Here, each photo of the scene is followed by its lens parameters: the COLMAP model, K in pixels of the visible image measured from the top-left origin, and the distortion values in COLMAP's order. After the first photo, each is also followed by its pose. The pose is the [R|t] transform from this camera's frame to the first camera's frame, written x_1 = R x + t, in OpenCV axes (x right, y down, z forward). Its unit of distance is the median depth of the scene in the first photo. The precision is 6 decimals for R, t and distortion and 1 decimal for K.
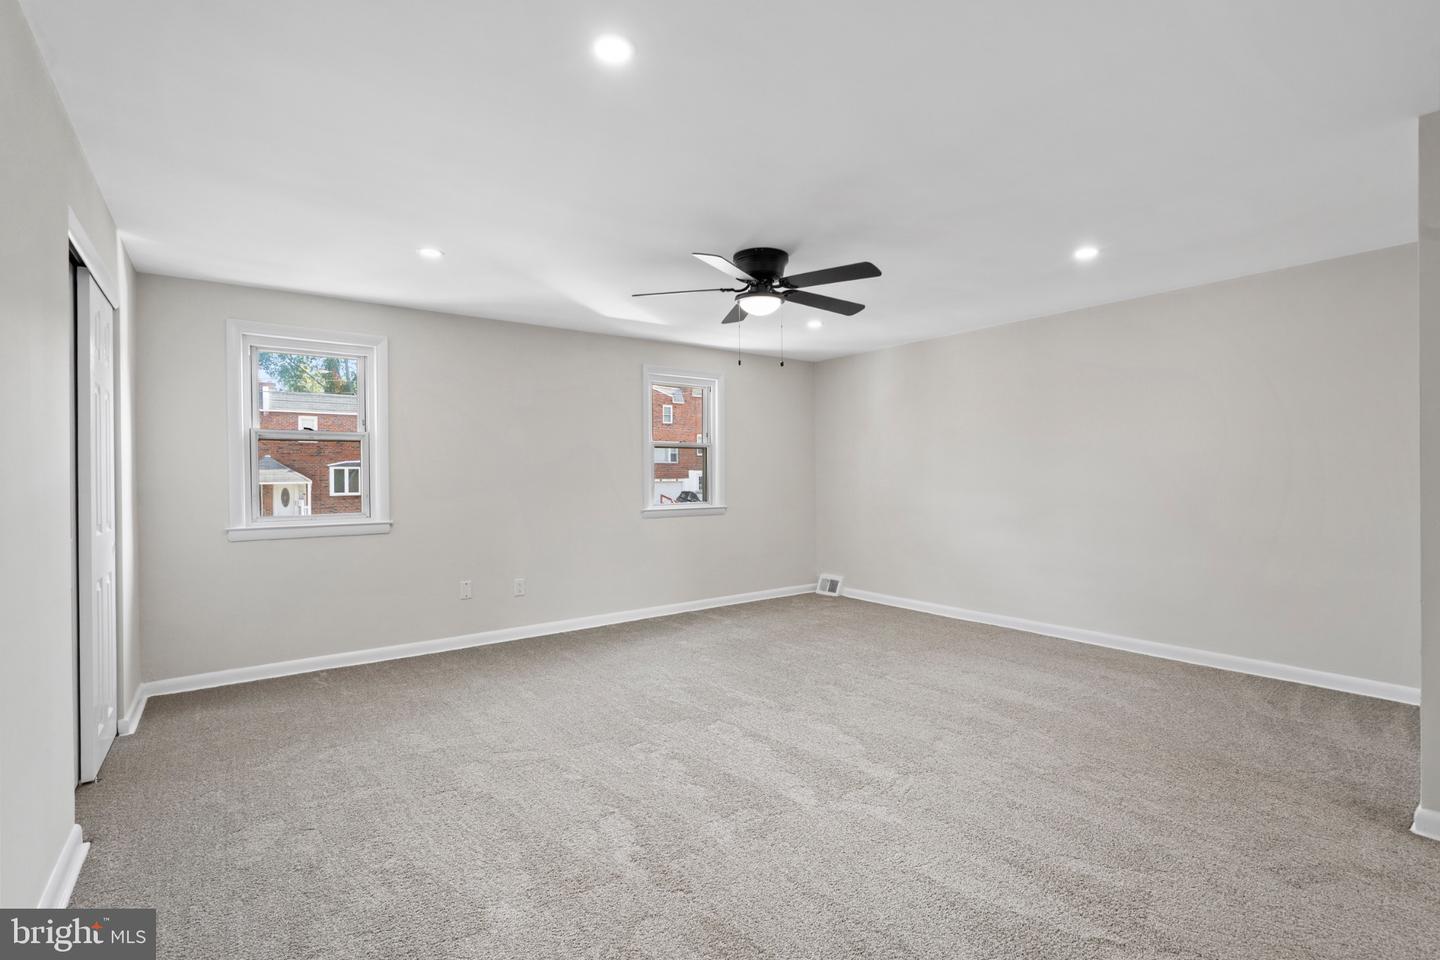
lens RADIAL K [[664.5, 0, 713.6], [0, 664.5, 481.9], [0, 0, 1]] dist [0.001289, 0.000286]
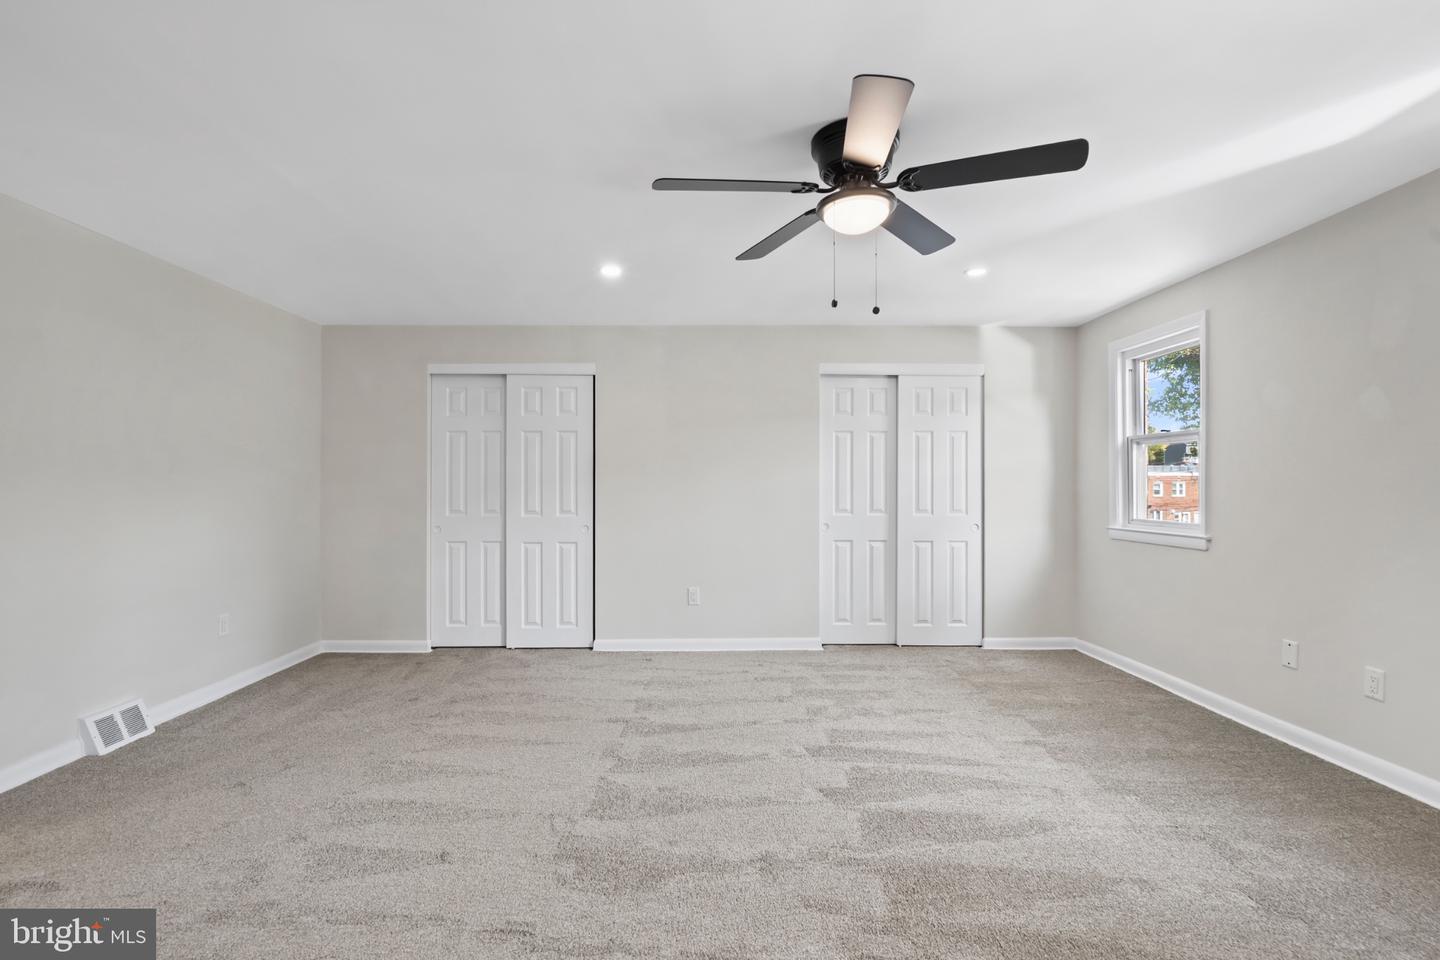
lens RADIAL K [[664.5, 0, 713.6], [0, 664.5, 481.9], [0, 0, 1]] dist [0.001289, 0.000286]
pose [[-0.581032, 0.002756, -0.813876, 0.548837], [0.000268, 0.999995, 0.003194, -0.010027], [0.813881, 0.001637, -0.581030, 1.031049]]
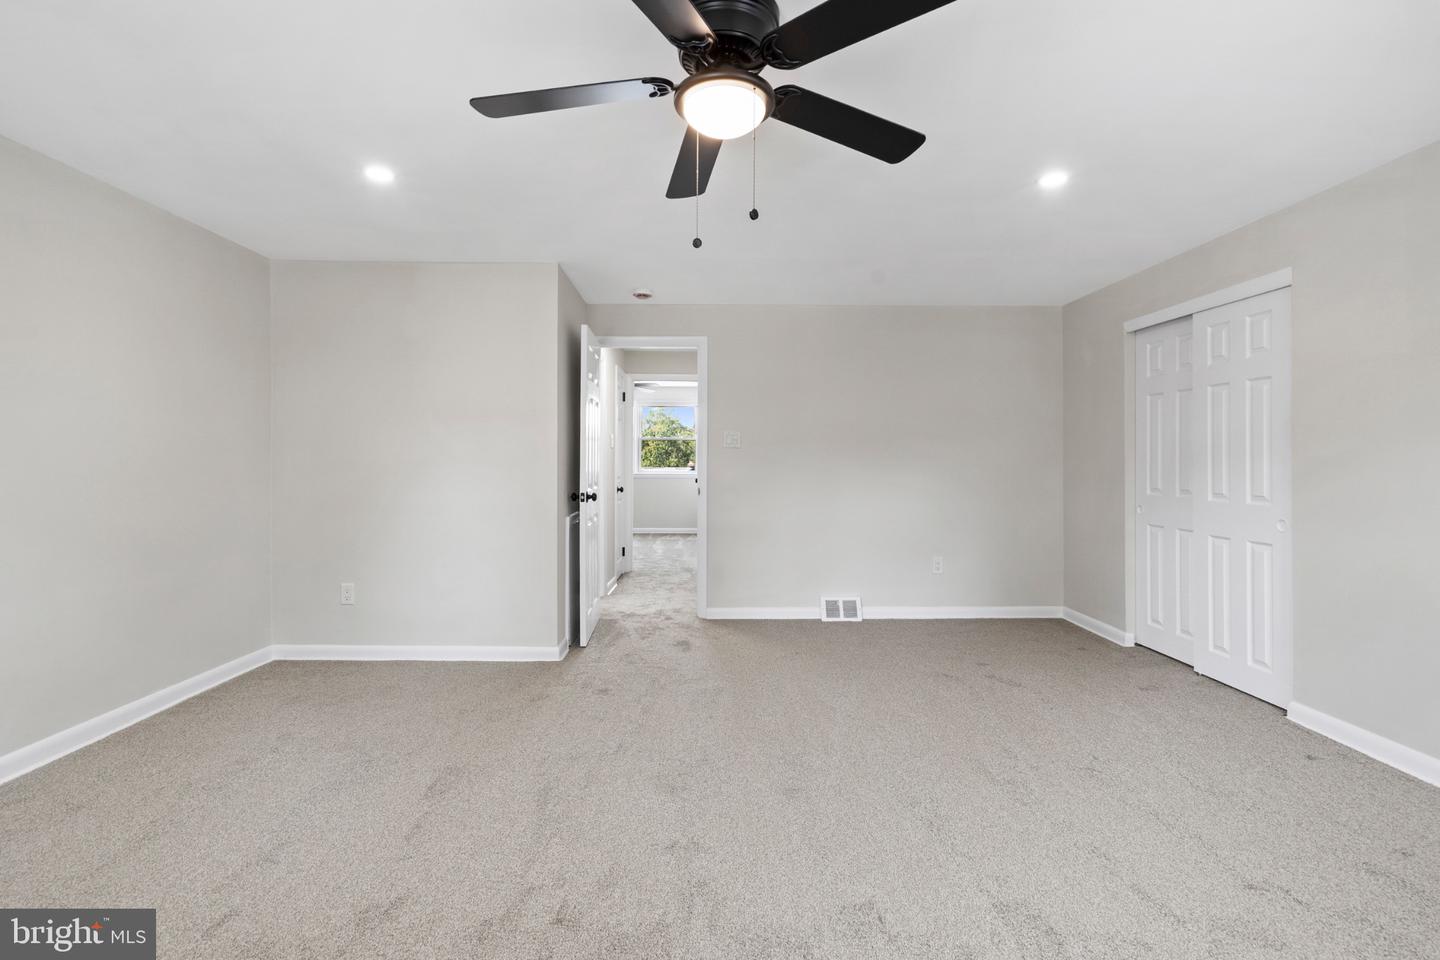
lens RADIAL K [[668.6, 0, 719.1], [0, 668.6, 455.3], [0, 0, 1]] dist [-0.000086, 0.000004]
pose [[-0.818839, 0.008091, 0.573967, -0.176354], [0.005692, 0.999966, -0.005976, -0.003087], [-0.573996, -0.001627, -0.818857, 1.158962]]
